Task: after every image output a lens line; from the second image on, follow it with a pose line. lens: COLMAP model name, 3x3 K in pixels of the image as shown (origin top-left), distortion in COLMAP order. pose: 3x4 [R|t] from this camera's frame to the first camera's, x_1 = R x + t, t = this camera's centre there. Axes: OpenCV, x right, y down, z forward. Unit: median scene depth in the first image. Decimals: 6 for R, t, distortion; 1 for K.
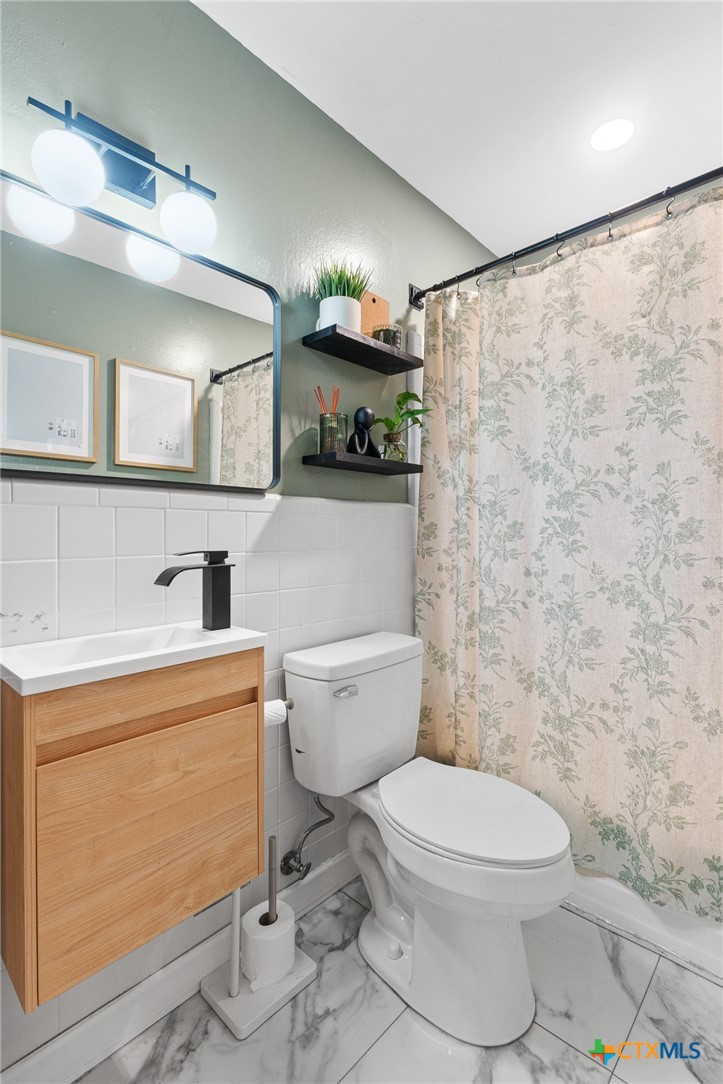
lens RADIAL K [[495.8, 0, 361.6], [0, 495.8, 526.3], [0, 0, 1]] dist [-0.009699, -0.000769]
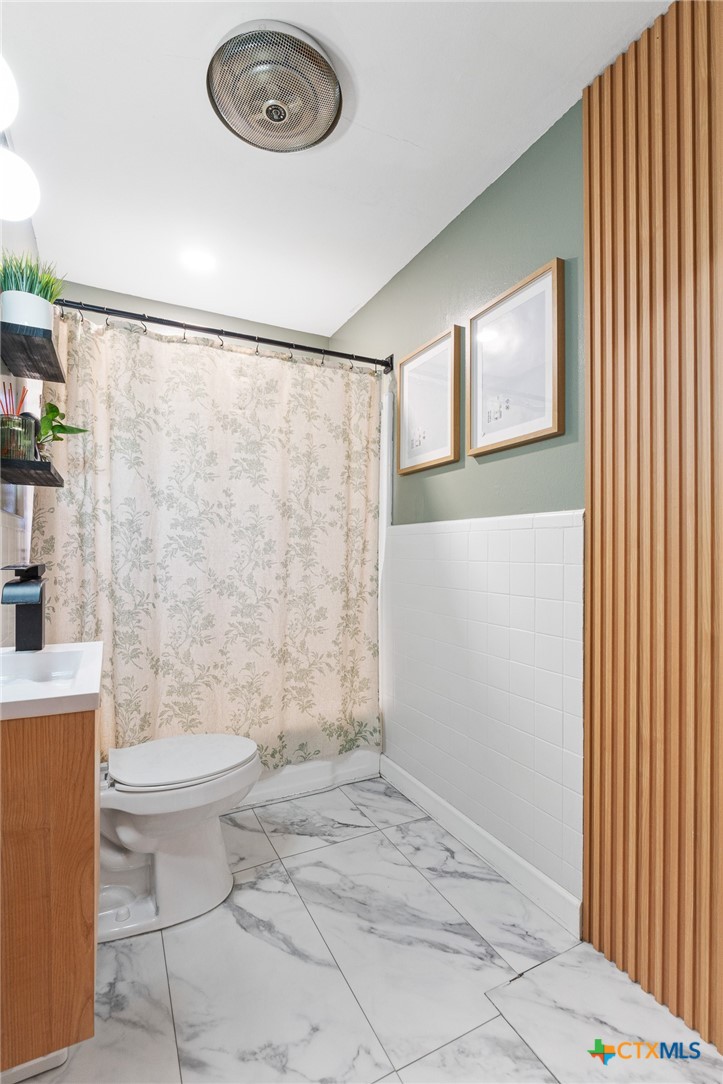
lens RADIAL K [[503.7, 0, 361.5], [0, 503.7, 542.0], [0, 0, 1]] dist [-0.012541, -0.000693]
pose [[0.346142, 0.017010, 0.938028, -0.751679], [-0.017228, 0.999782, -0.011773, 0.006304], [-0.938024, -0.012085, 0.346360, 0.085282]]
